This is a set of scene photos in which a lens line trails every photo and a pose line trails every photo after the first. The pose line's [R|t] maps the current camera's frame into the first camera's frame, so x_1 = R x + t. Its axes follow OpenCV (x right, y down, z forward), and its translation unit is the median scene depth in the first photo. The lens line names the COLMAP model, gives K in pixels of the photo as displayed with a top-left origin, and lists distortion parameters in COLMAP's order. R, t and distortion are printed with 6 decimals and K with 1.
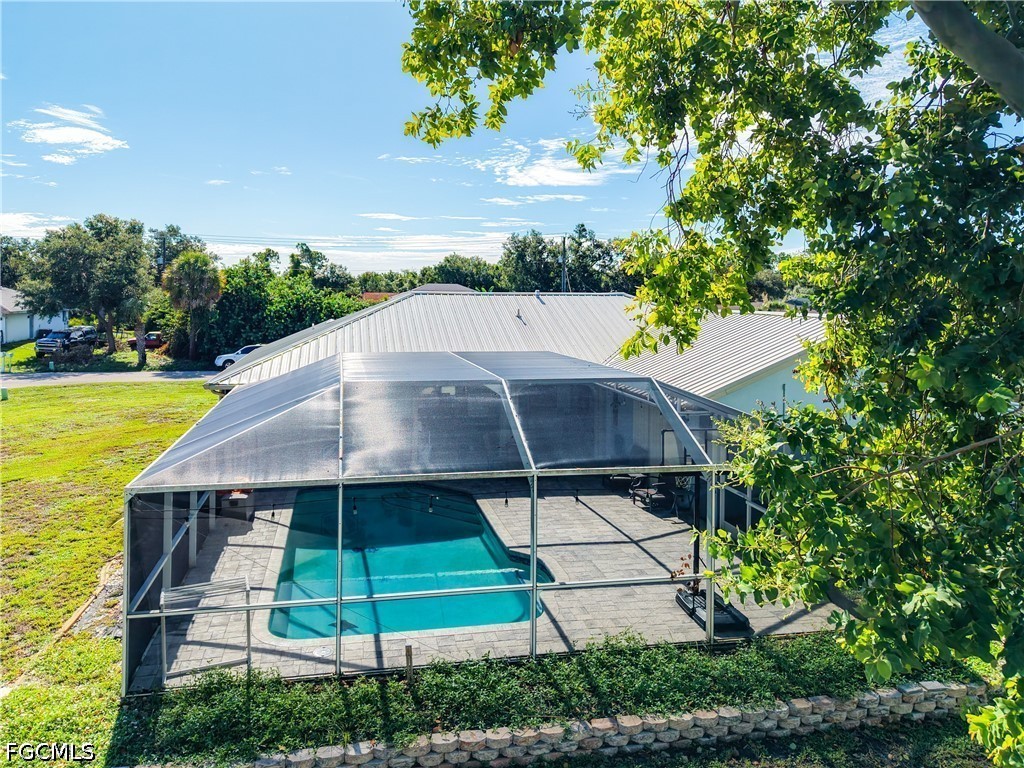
lens RADIAL K [[733.0, 0, 511.8], [0, 733.0, 350.7], [0, 0, 1]] dist [-0.023862, 0.047633]
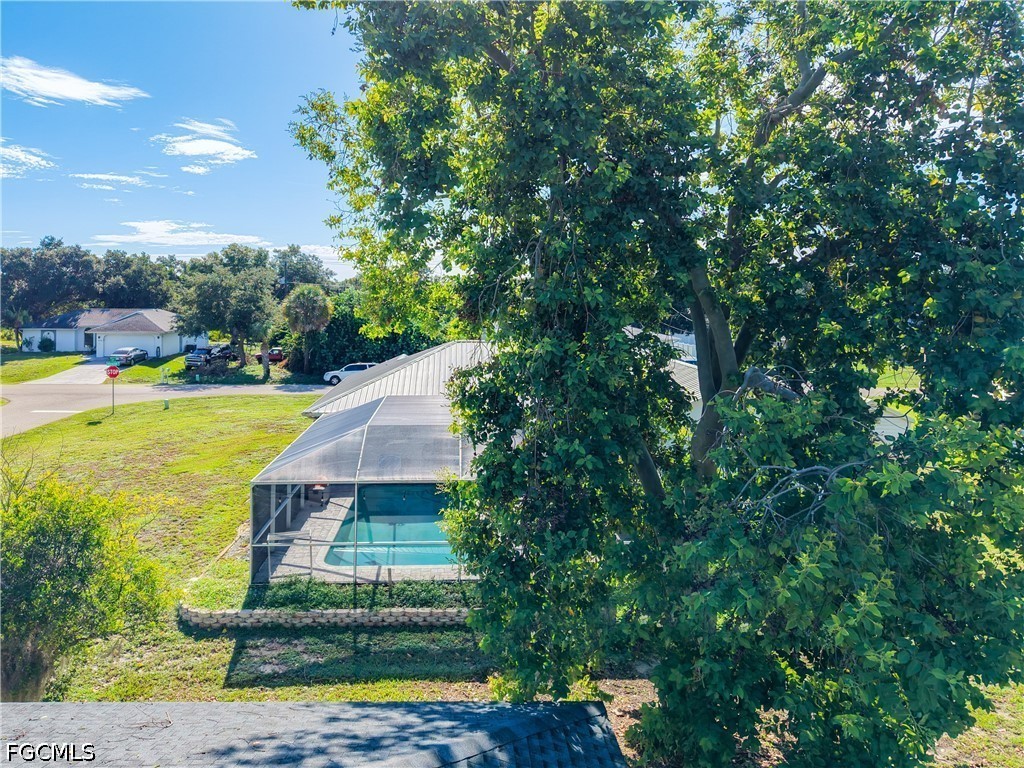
lens RADIAL K [[700.5, 0, 512.0], [0, 700.5, 384.0], [0, 0, 1]] dist [0.002147, 0.001010]
pose [[0.990913, 0.018474, -0.133228, 0.378498], [-0.013635, 0.999217, 0.037148, -0.141213], [0.133810, -0.034994, 0.990389, -0.697417]]
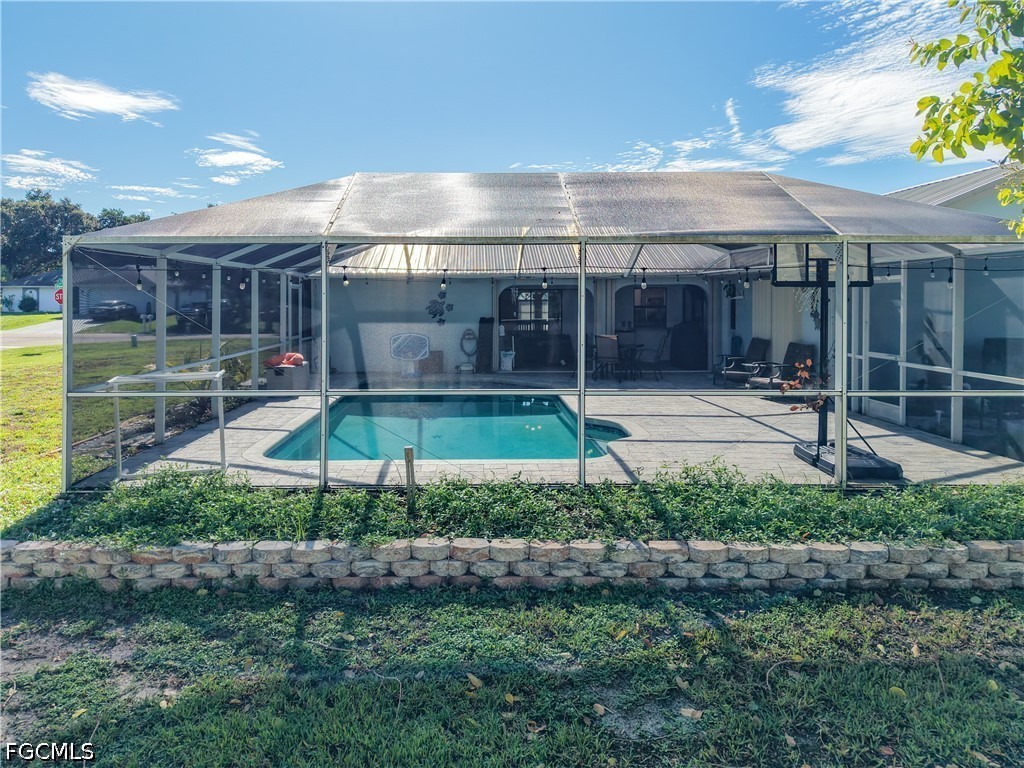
lens RADIAL K [[732.6, 0, 497.3], [0, 732.6, 357.9], [0, 0, 1]] dist [0.009790, -0.003272]
pose [[0.981640, 0.000380, -0.190742, 0.084460], [0.002834, 0.999859, 0.016574, 0.271689], [0.190721, -0.016810, 0.981500, 0.255395]]
